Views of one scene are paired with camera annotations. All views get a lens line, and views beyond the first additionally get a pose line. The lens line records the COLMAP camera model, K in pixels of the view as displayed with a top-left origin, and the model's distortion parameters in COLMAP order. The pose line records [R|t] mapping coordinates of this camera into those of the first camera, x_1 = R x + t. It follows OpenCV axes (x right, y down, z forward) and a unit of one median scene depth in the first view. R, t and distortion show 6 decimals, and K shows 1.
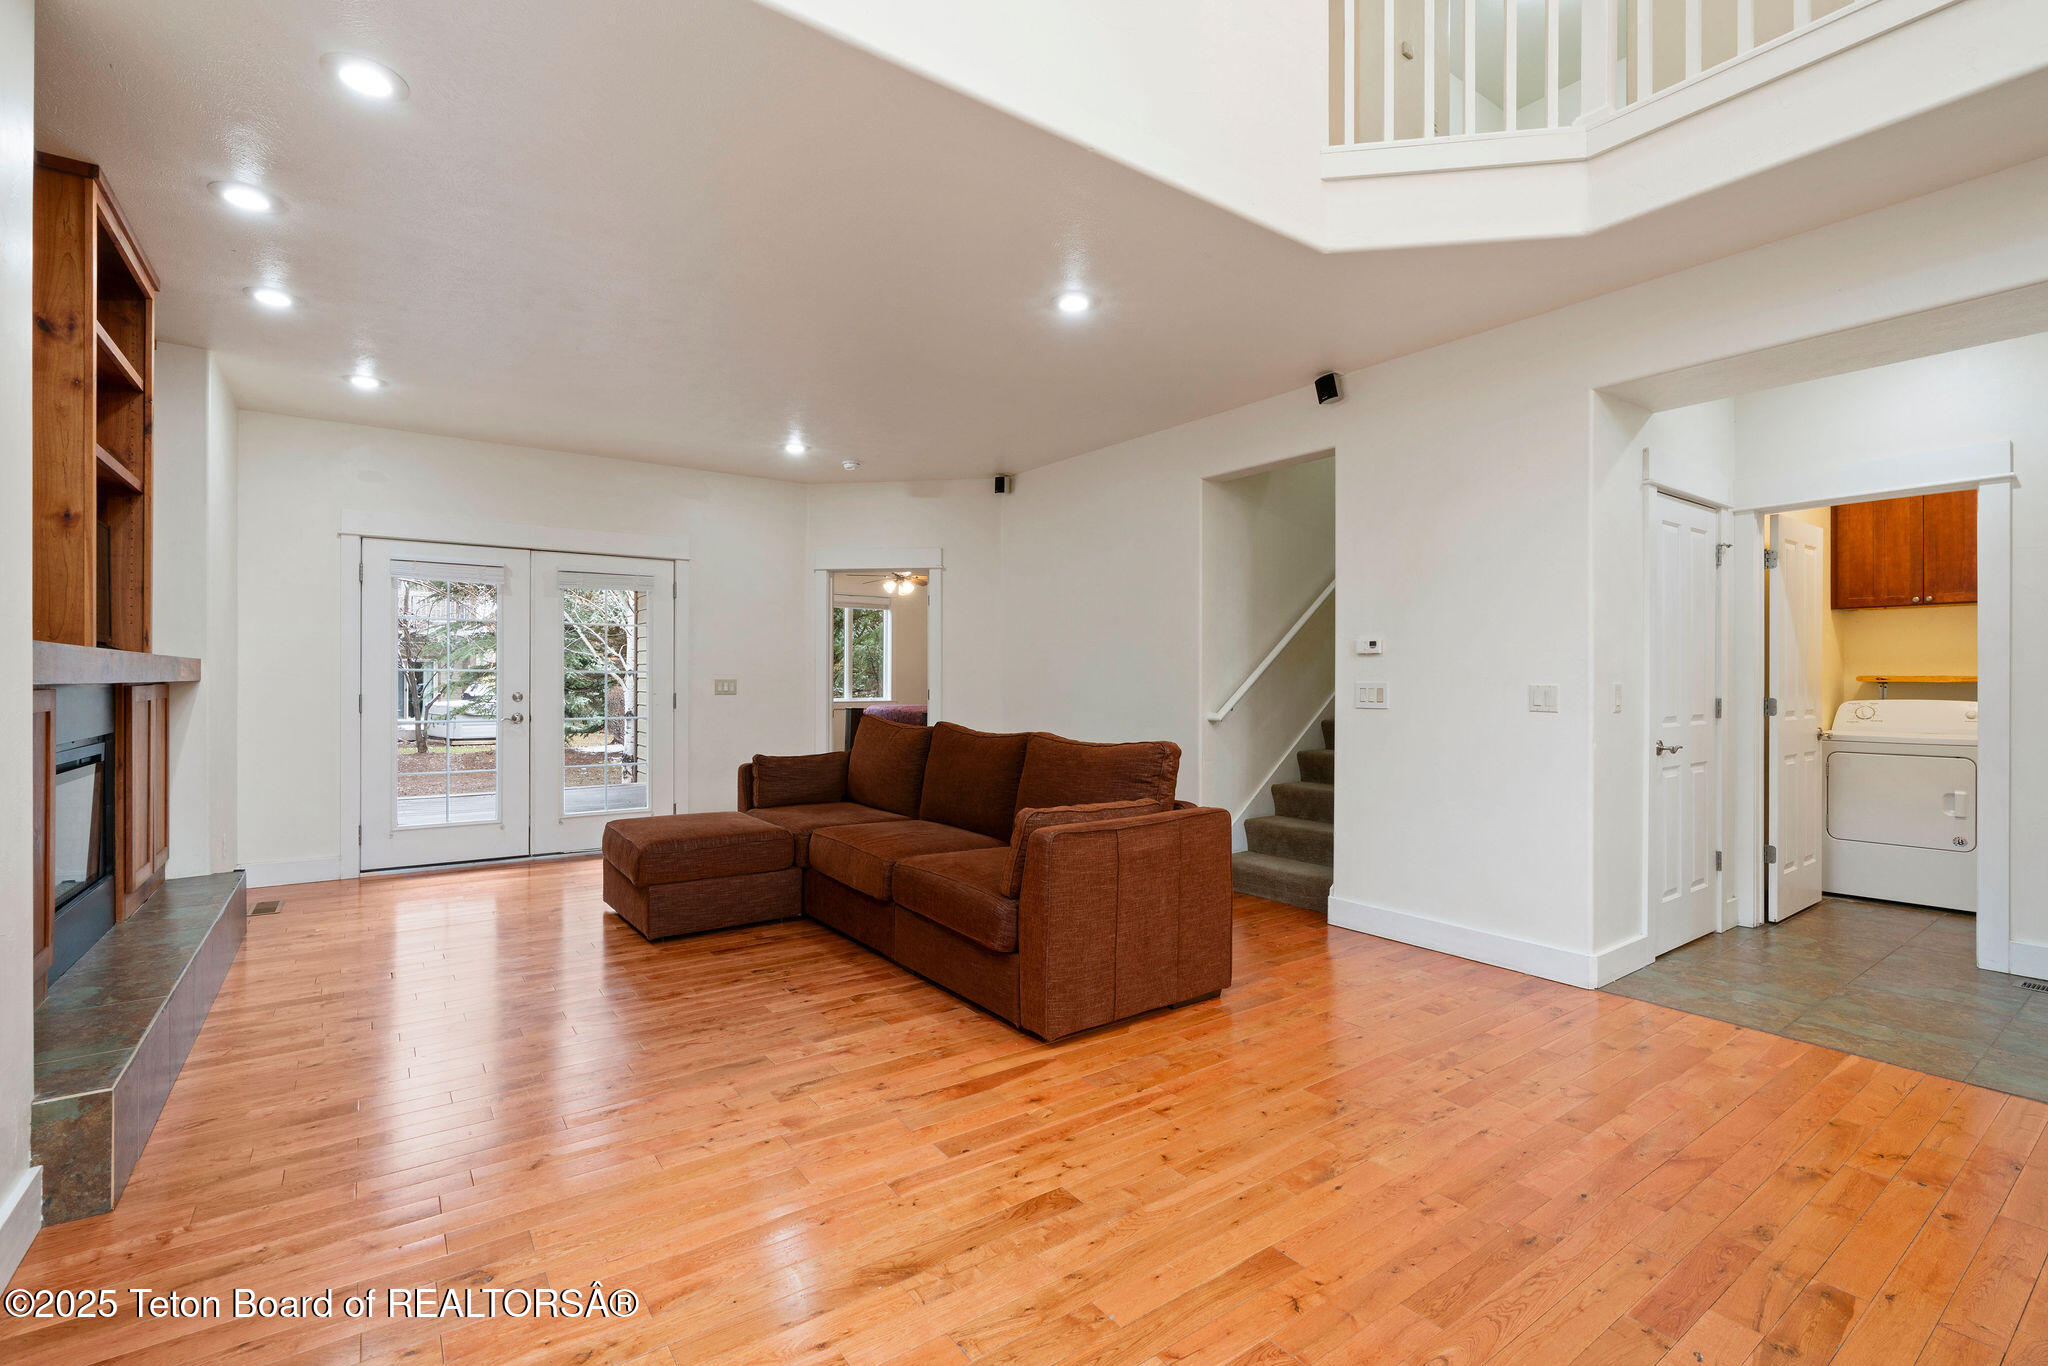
lens RADIAL K [[917.7, 0, 1028.9], [0, 917.7, 679.8], [0, 0, 1]] dist [-0.010399, 0.003848]
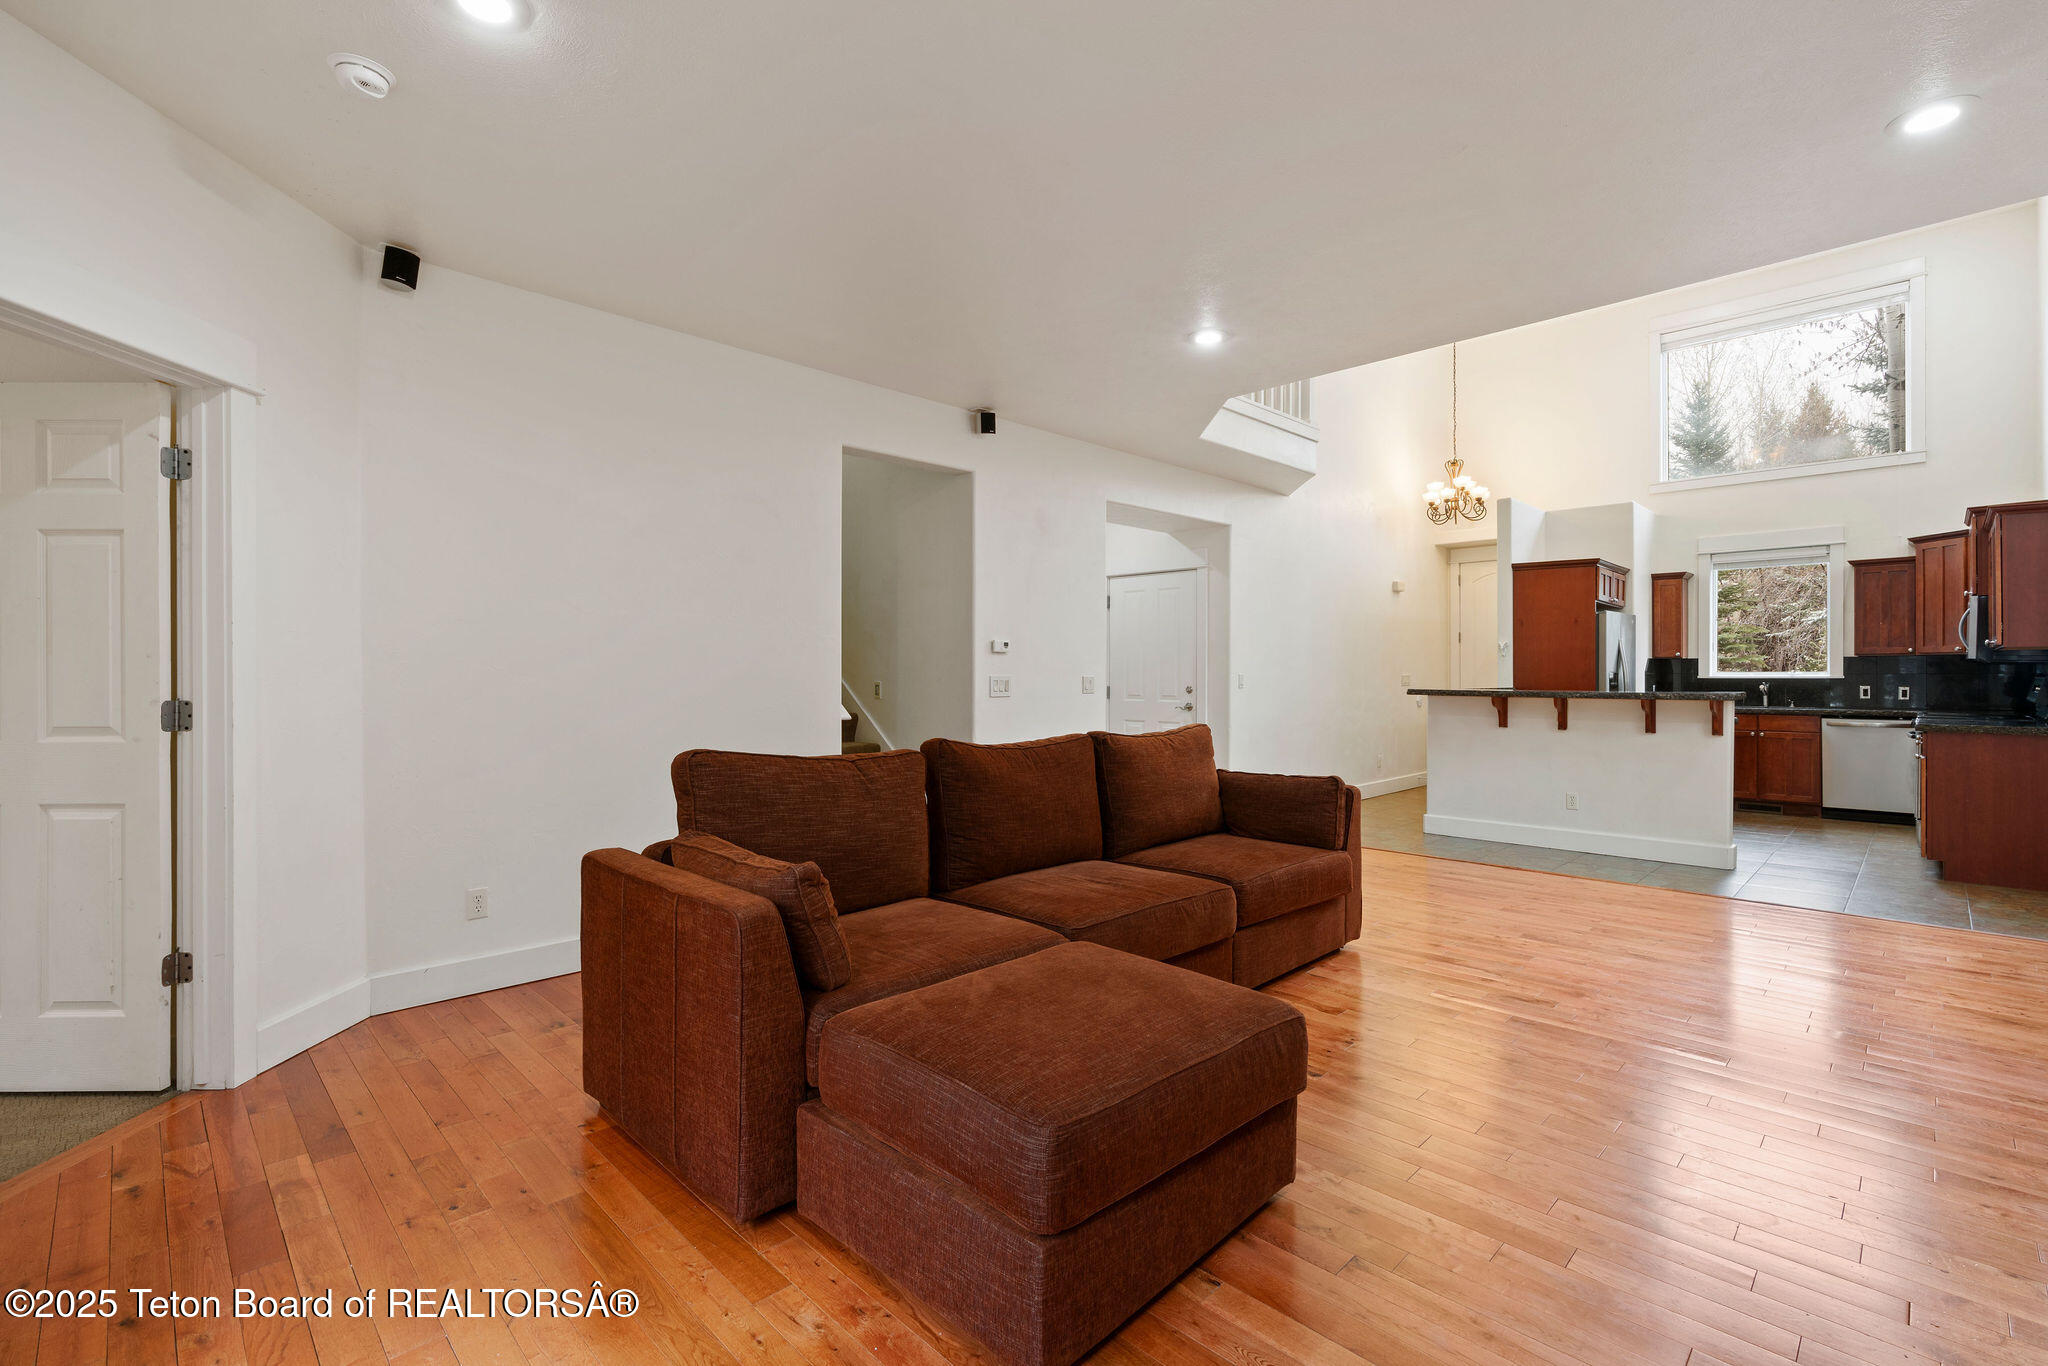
lens RADIAL K [[917.7, 0, 1018.2], [0, 917.7, 673.6], [0, 0, 1]] dist [-0.010399, 0.003848]
pose [[-0.153552, -0.005214, 0.988127, -0.869717], [-0.000267, 0.999986, 0.005235, -0.006543], [-0.988141, 0.000540, -0.153551, 1.190194]]
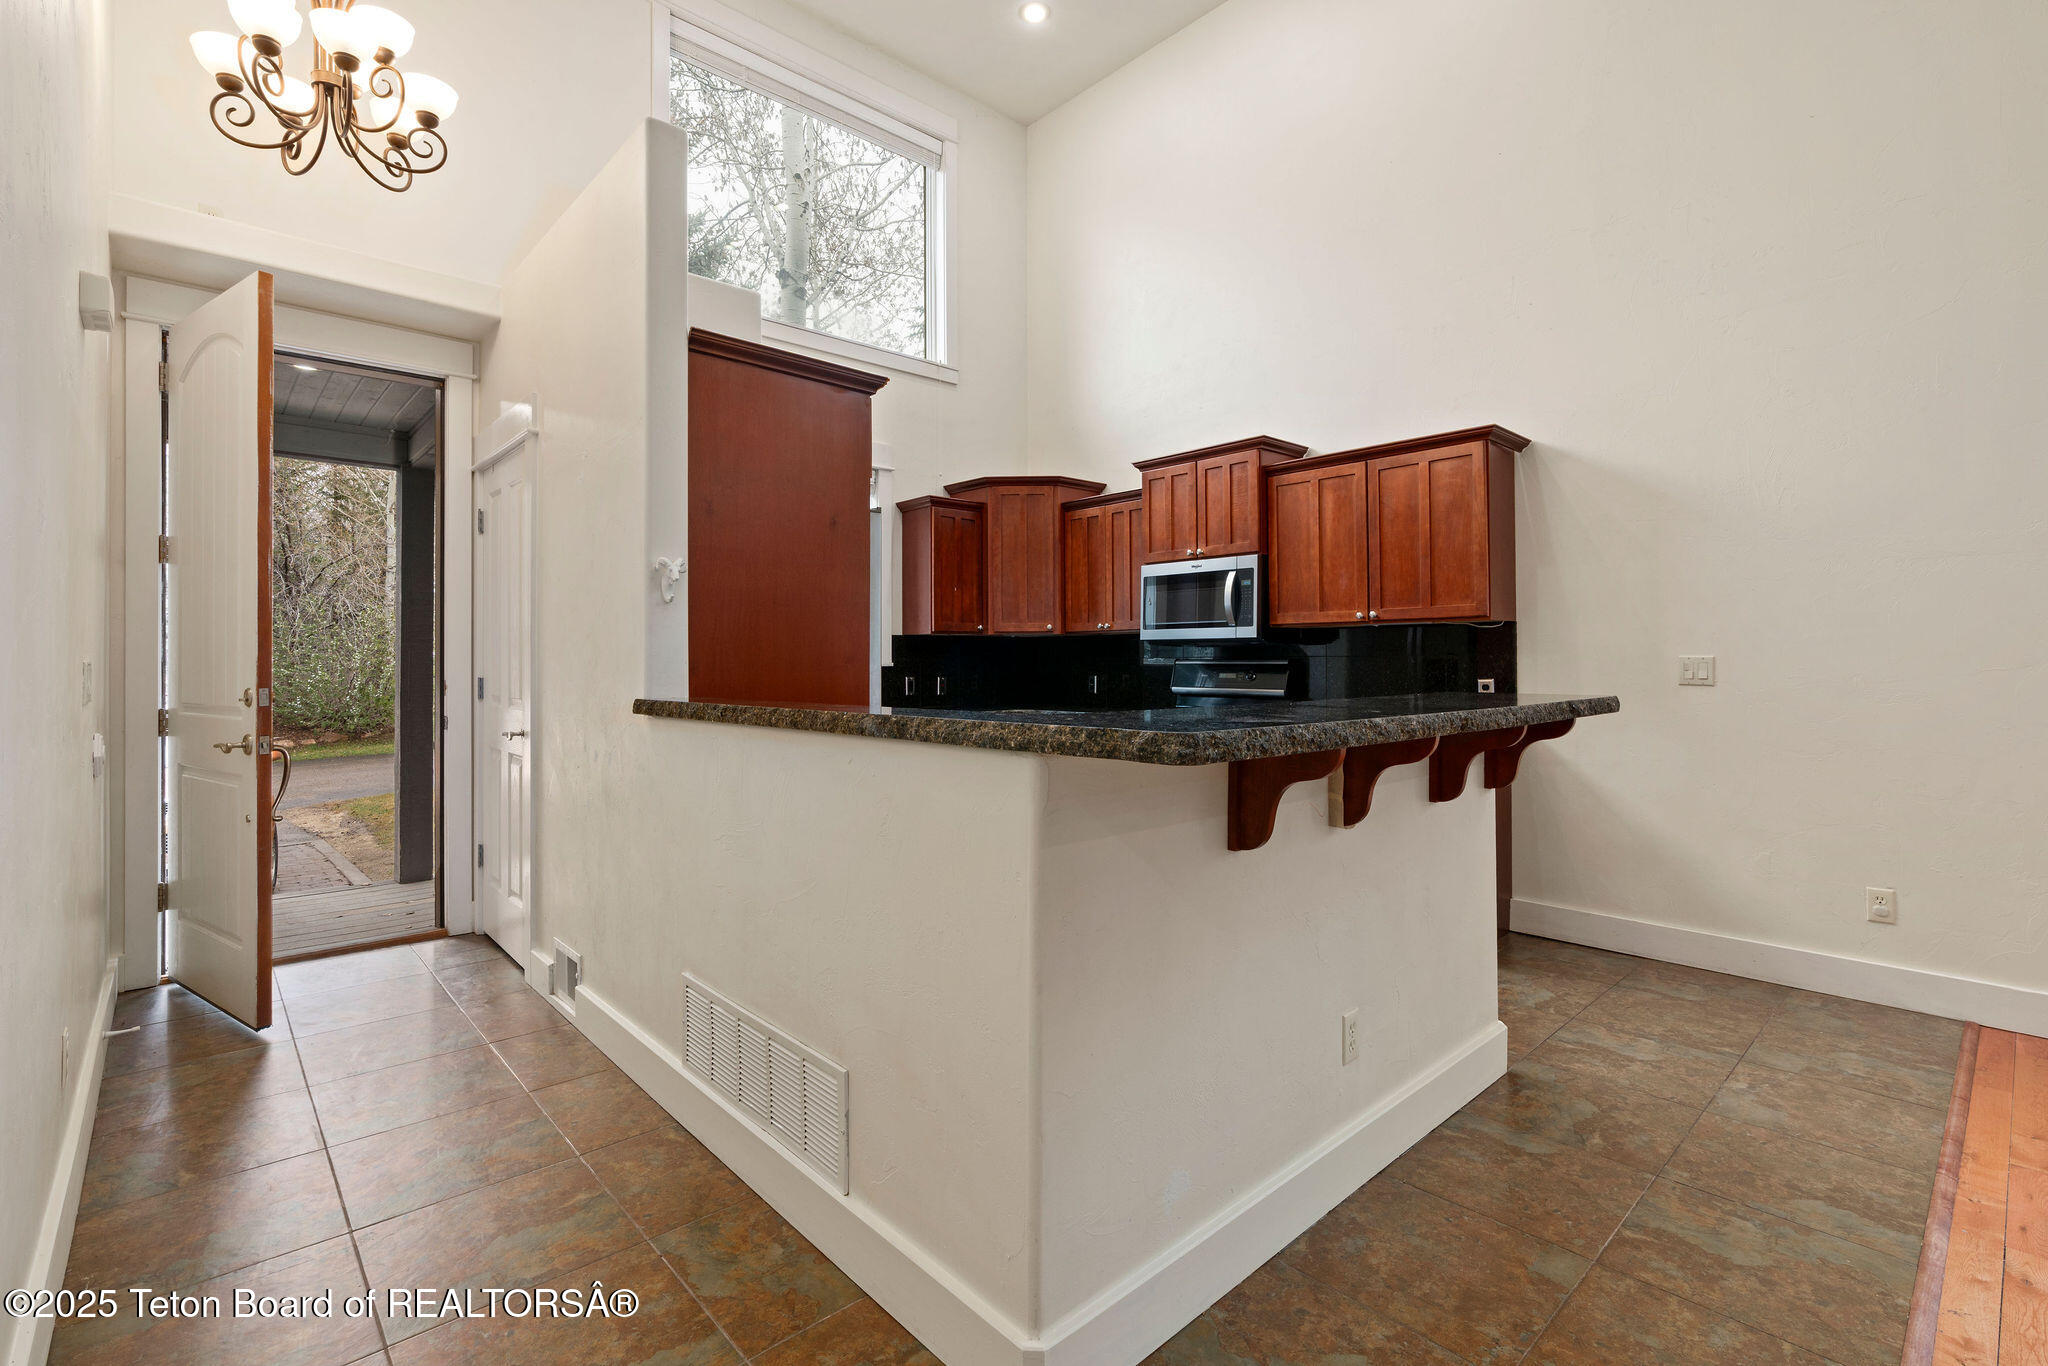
lens RADIAL K [[917.7, 0, 1016.7], [0, 917.7, 660.9], [0, 0, 1]] dist [-0.010399, 0.003848]
pose [[-0.994067, -0.001200, -0.108764, 0.670218], [-0.000958, 0.999997, -0.002278, 0.007473], [0.108766, -0.002160, -0.994065, 0.550377]]
